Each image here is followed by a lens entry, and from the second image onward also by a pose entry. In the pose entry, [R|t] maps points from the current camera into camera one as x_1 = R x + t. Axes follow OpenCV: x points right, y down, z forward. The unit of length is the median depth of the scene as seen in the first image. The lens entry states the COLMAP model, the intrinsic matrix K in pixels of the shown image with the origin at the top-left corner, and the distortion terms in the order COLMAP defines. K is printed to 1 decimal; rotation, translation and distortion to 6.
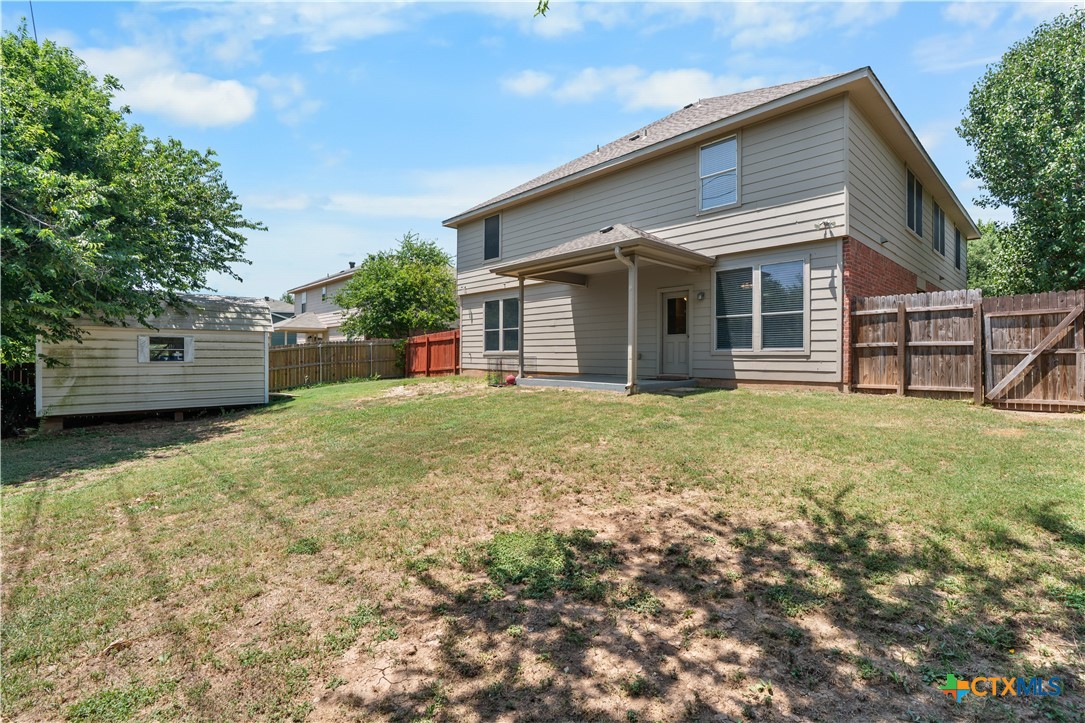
lens RADIAL K [[494.4, 0, 540.4], [0, 494.4, 358.5], [0, 0, 1]] dist [-0.007990, -0.000189]
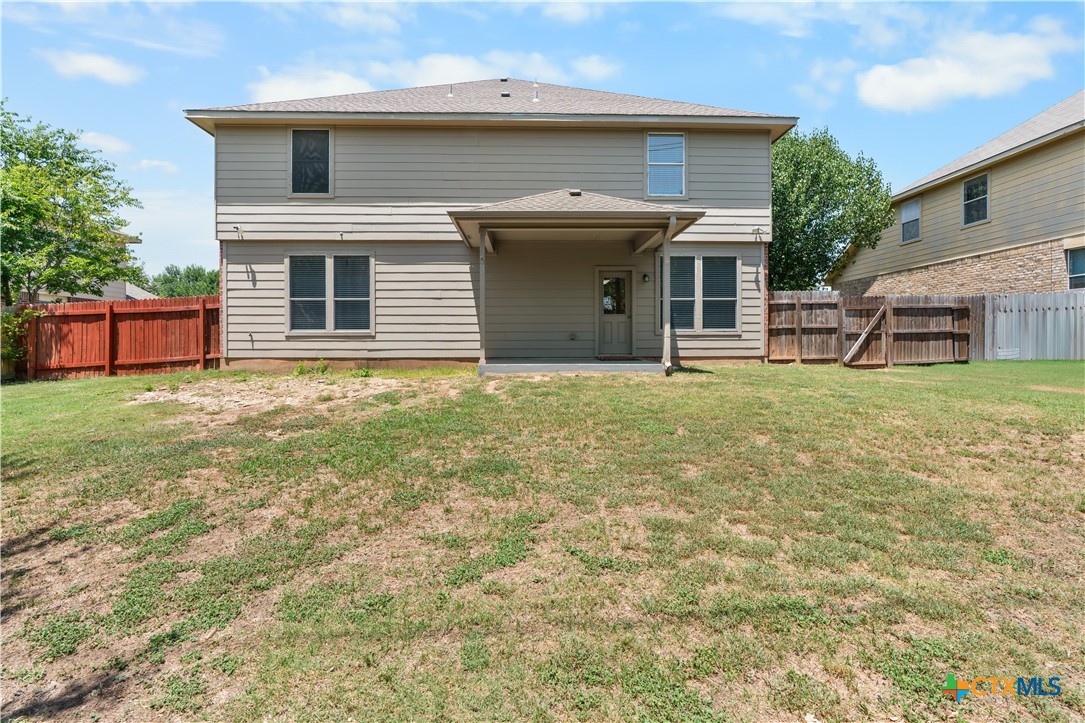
lens RADIAL K [[494.4, 0, 542.0], [0, 494.4, 351.3], [0, 0, 1]] dist [-0.007990, -0.000189]
pose [[0.658954, -0.023933, 0.751802, -0.655029], [0.009075, 0.999674, 0.023869, 0.000519], [-0.752128, -0.008906, 0.658956, 0.521448]]
